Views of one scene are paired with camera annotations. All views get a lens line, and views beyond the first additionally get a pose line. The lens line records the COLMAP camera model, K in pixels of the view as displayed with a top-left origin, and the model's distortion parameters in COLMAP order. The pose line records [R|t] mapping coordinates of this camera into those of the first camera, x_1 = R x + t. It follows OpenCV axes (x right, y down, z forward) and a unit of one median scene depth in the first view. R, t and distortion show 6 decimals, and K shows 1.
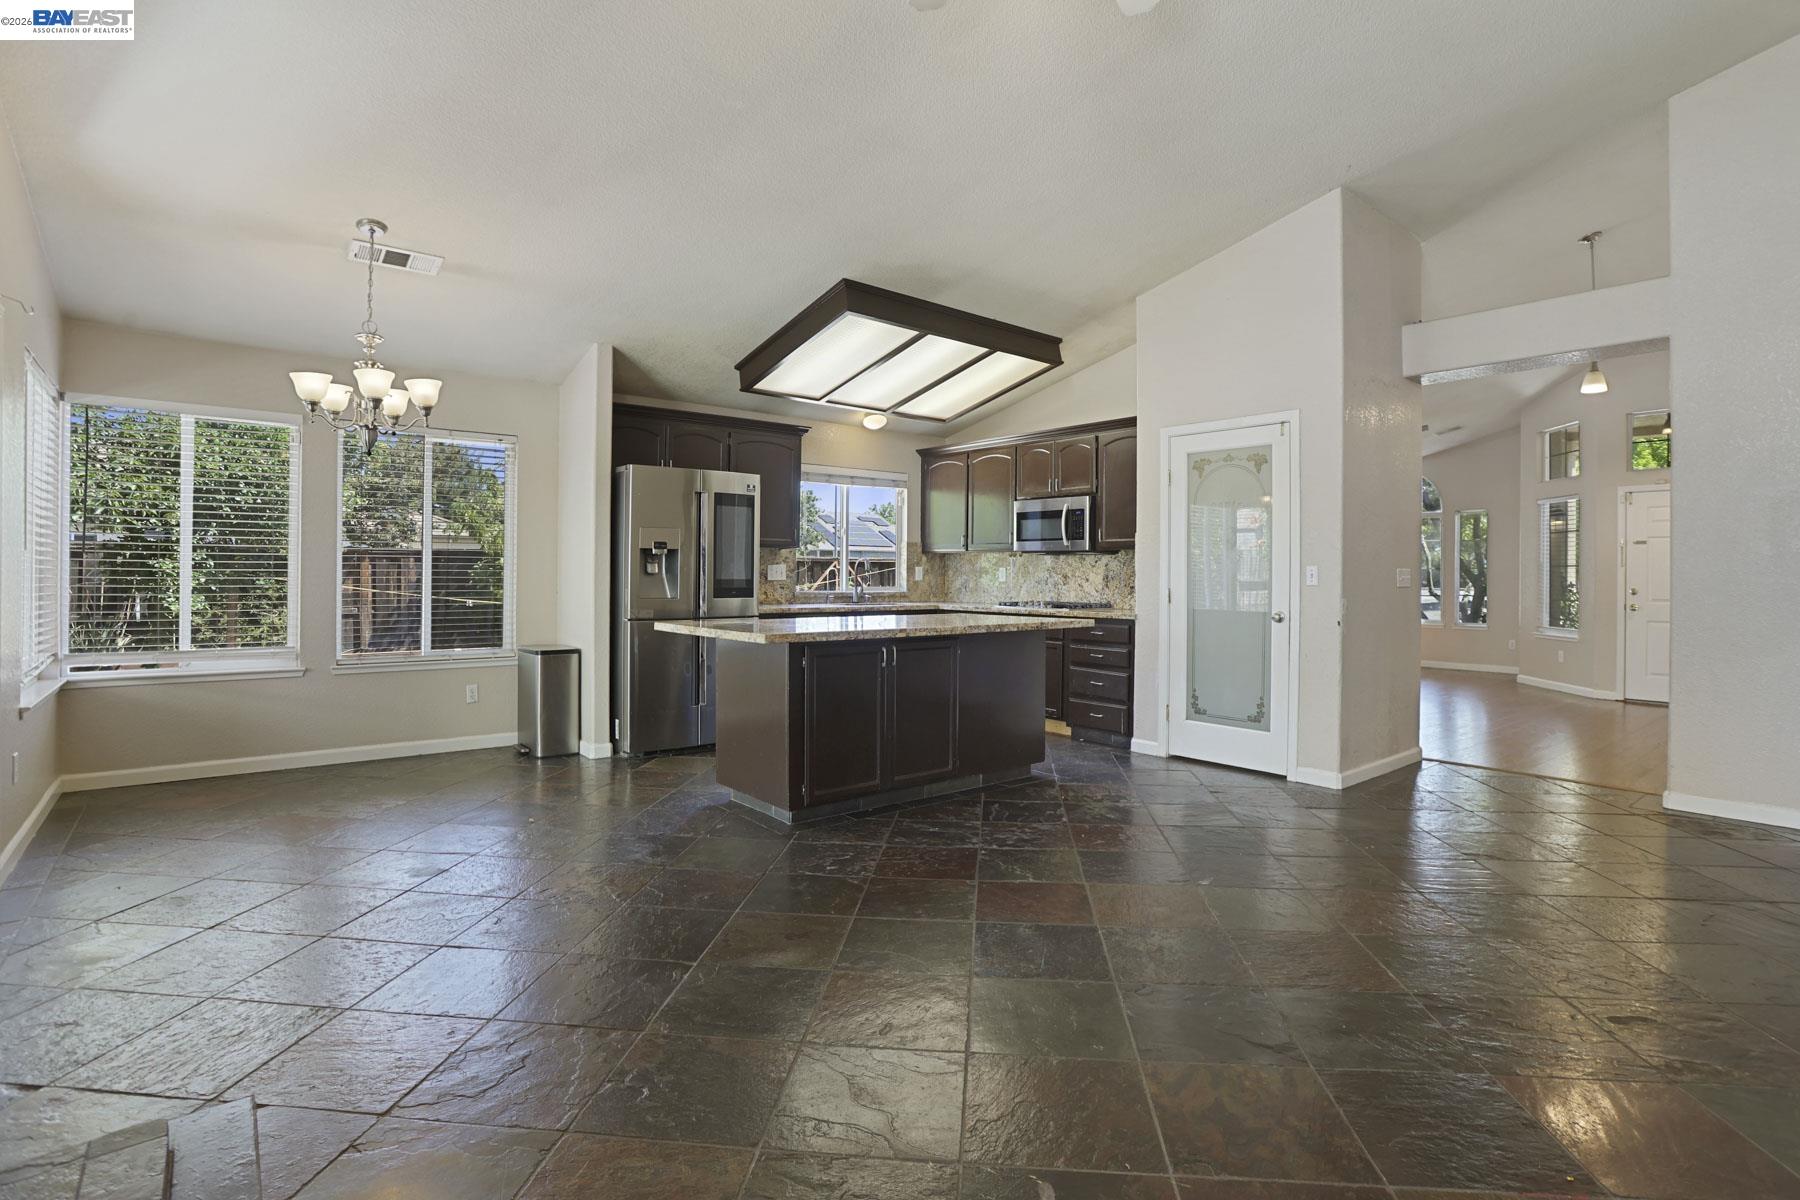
lens RADIAL K [[876.8, 0, 906.3], [0, 876.8, 591.8], [0, 0, 1]] dist [-0.076863, 0.034221]
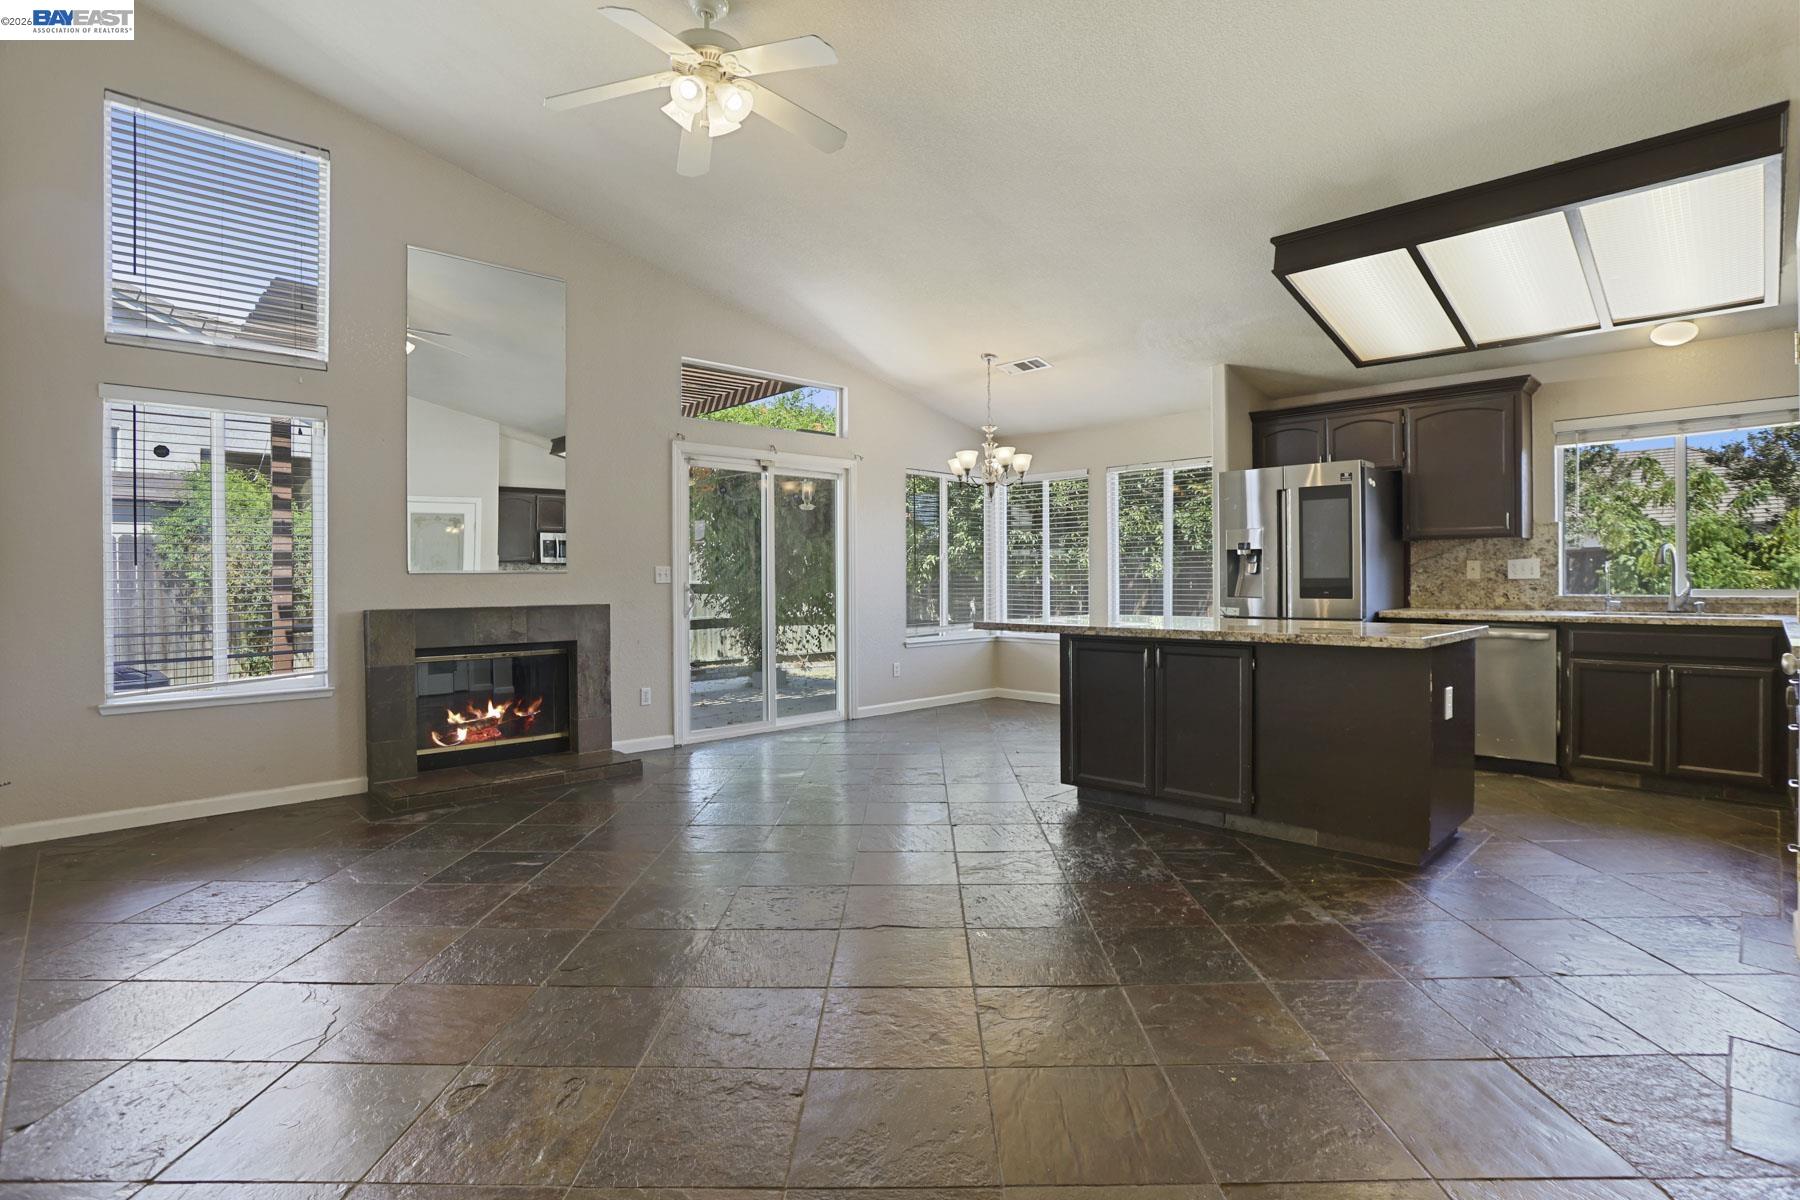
lens RADIAL K [[876.8, 0, 906.3], [0, 876.8, 591.8], [0, 0, 1]] dist [-0.076863, 0.034221]
pose [[0.115646, 0.011318, -0.993226, 0.849593], [-0.008273, 0.999911, 0.010431, -0.007976], [0.993256, 0.007011, 0.115729, 0.583832]]
